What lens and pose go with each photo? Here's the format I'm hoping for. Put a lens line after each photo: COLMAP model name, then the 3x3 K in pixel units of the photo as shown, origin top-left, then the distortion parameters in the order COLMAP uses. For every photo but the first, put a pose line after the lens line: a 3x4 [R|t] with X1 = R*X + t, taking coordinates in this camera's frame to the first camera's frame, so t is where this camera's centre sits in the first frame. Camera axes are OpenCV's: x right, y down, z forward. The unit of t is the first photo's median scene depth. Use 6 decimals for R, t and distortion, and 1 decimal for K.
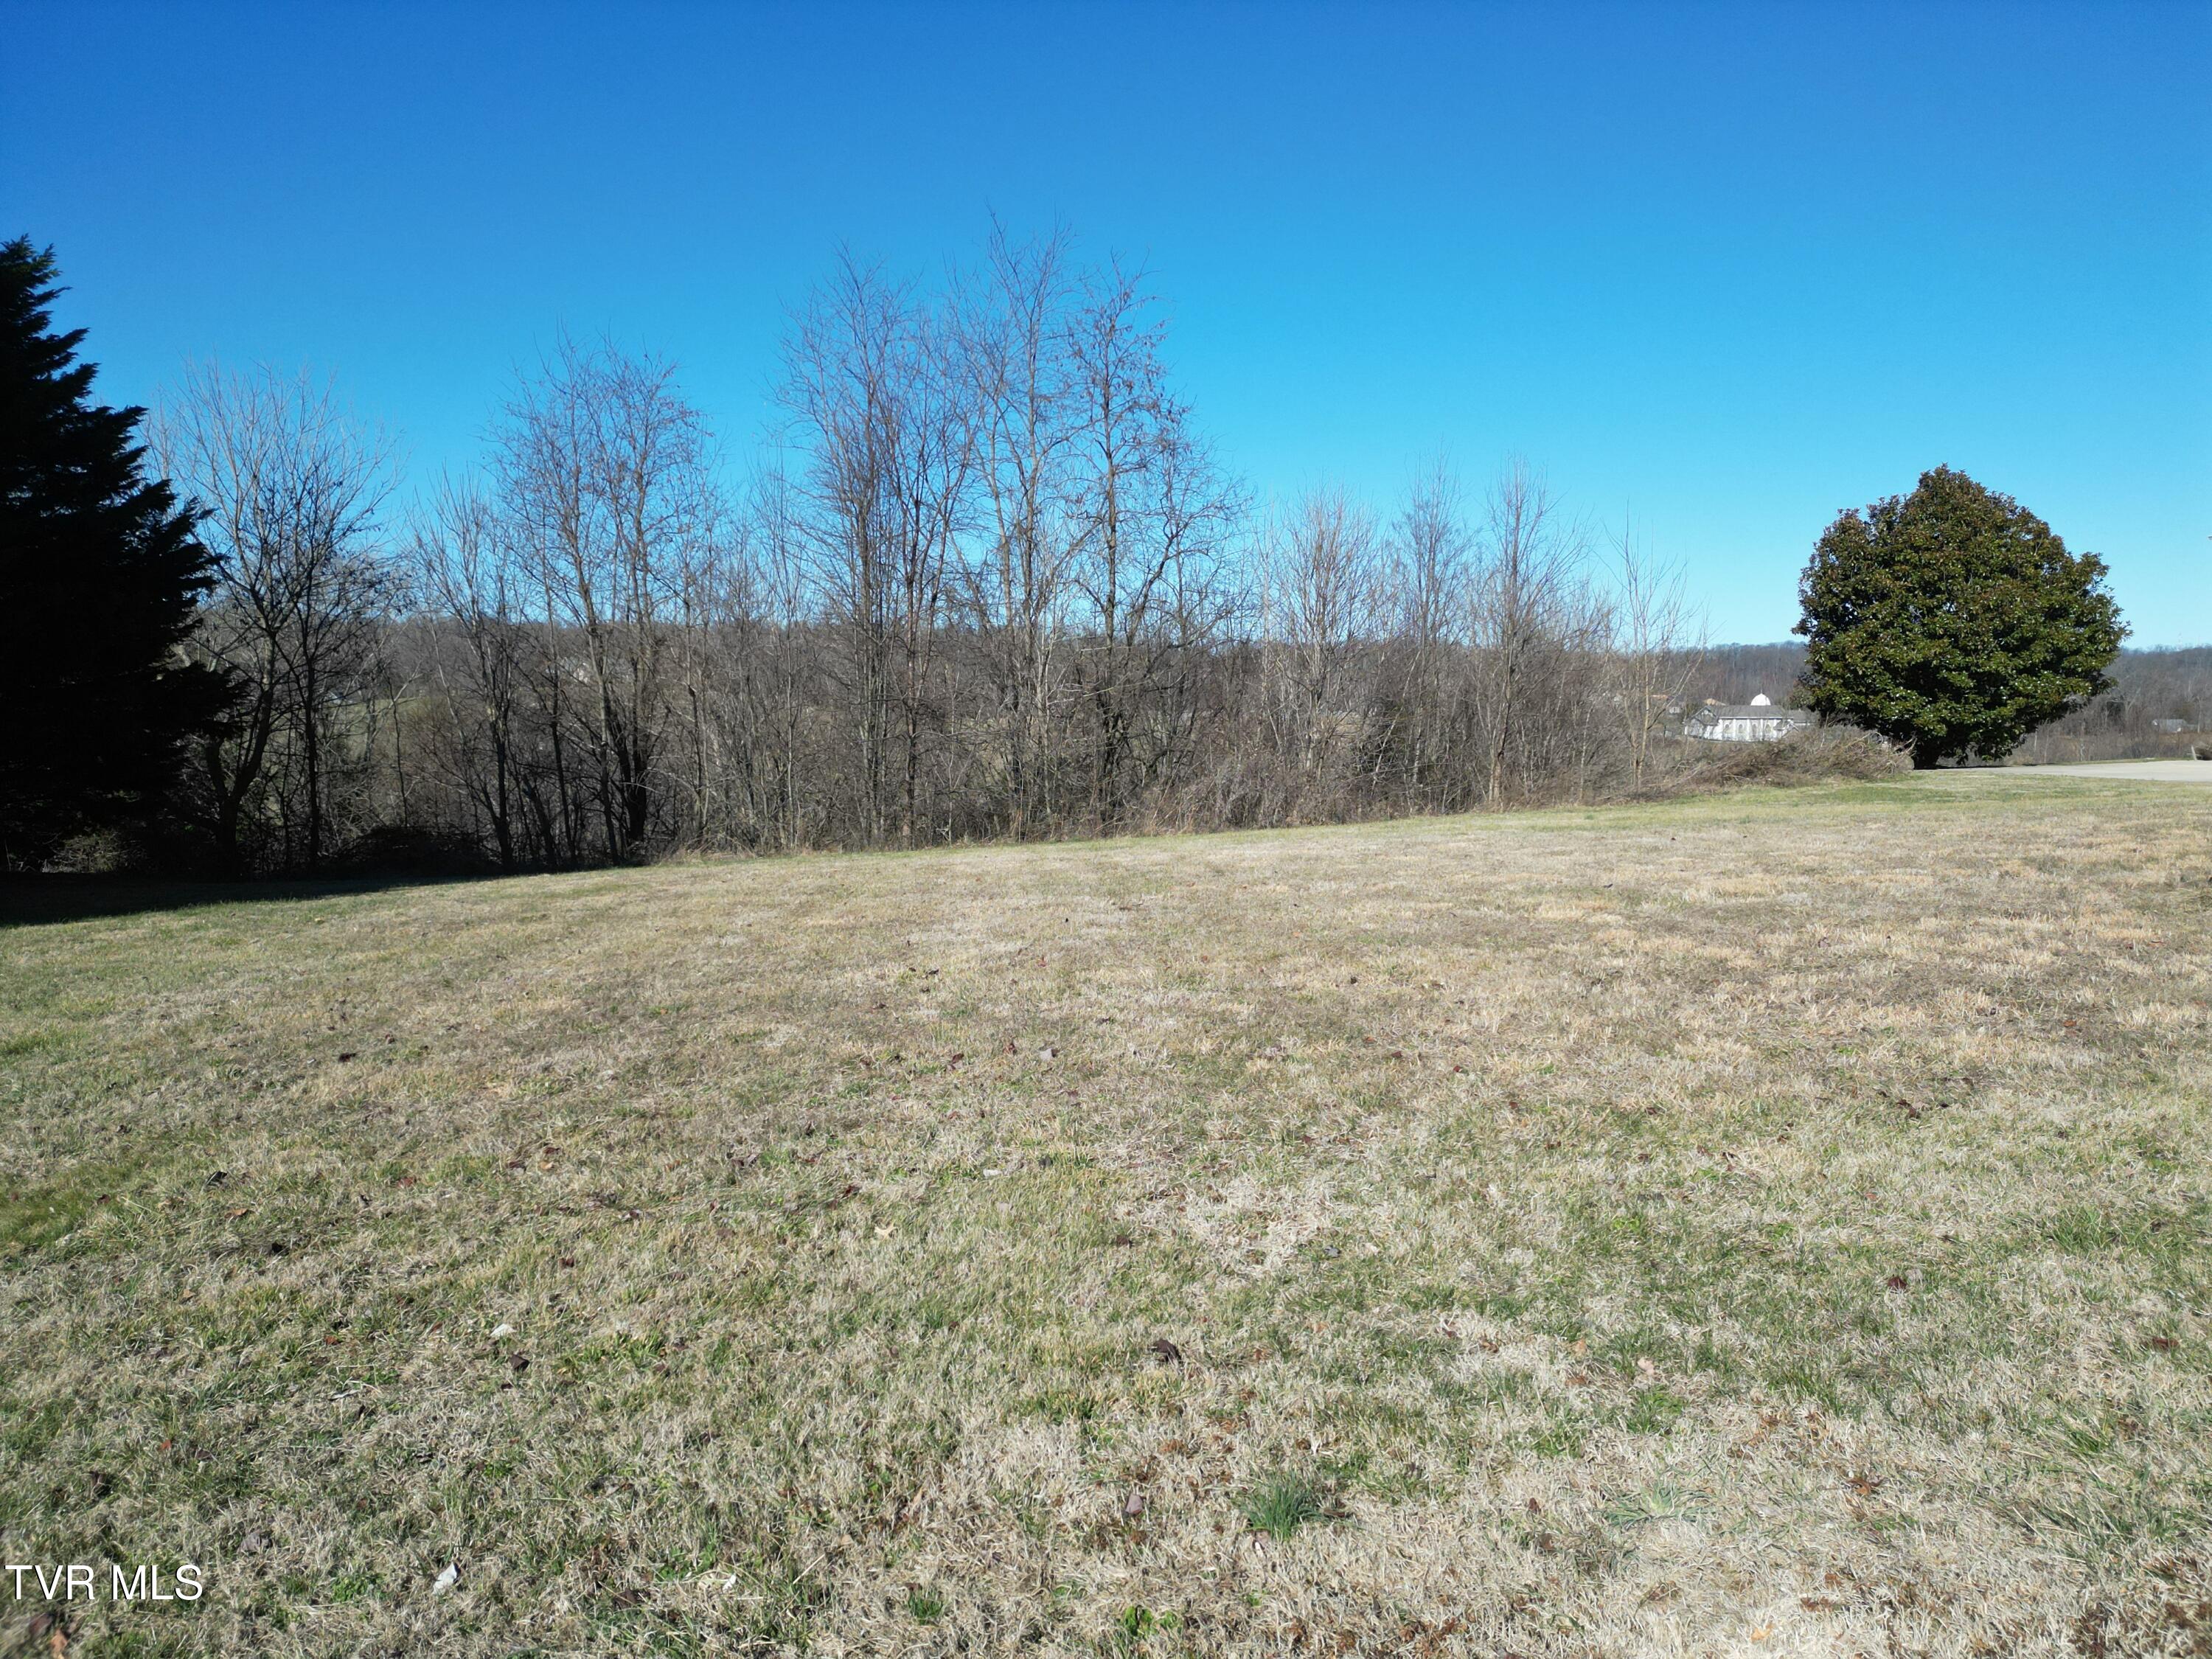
lens RADIAL K [[1531.4, 0, 1112.7], [0, 1531.4, 823.7], [0, 0, 1]] dist [0.079270, -0.069168]
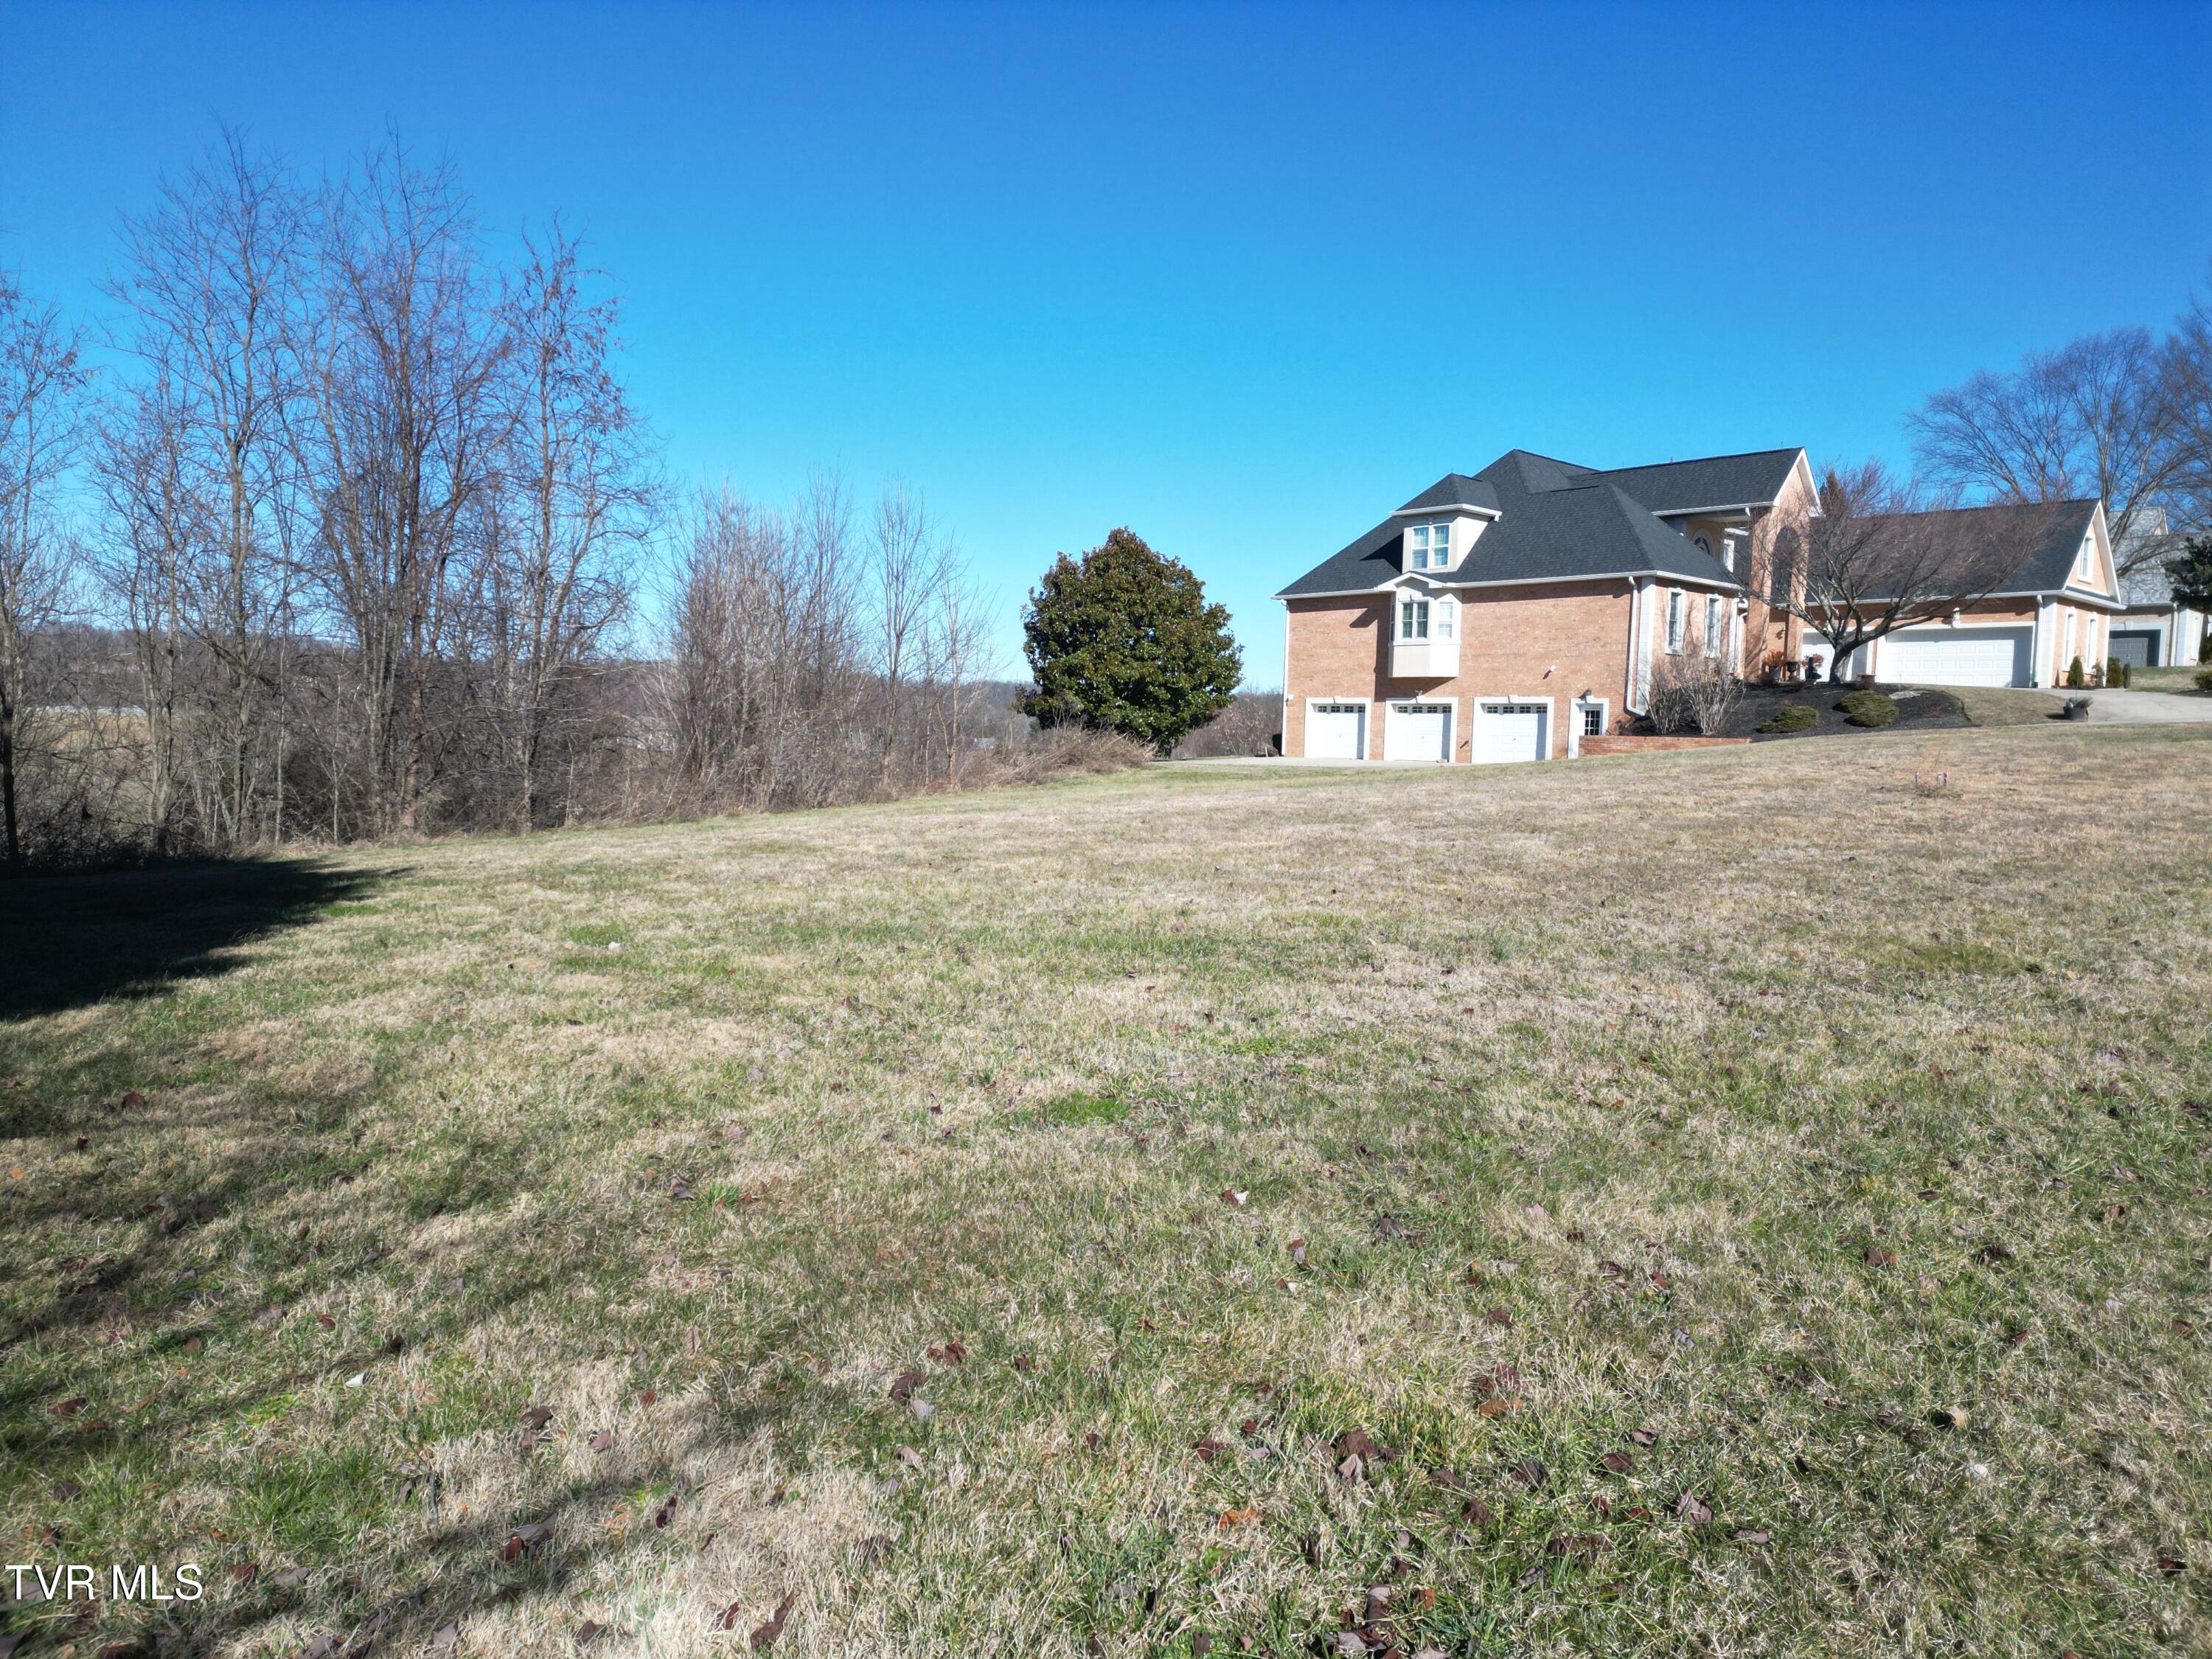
lens RADIAL K [[1531.4, 0, 1096.6], [0, 1531.4, 820.8], [0, 0, 1]] dist [0.079270, -0.069168]
pose [[0.777265, -0.024731, 0.628688, -0.330964], [0.031137, 0.999515, 0.000823, 0.012829], [-0.628403, 0.018936, 0.777657, 0.033903]]
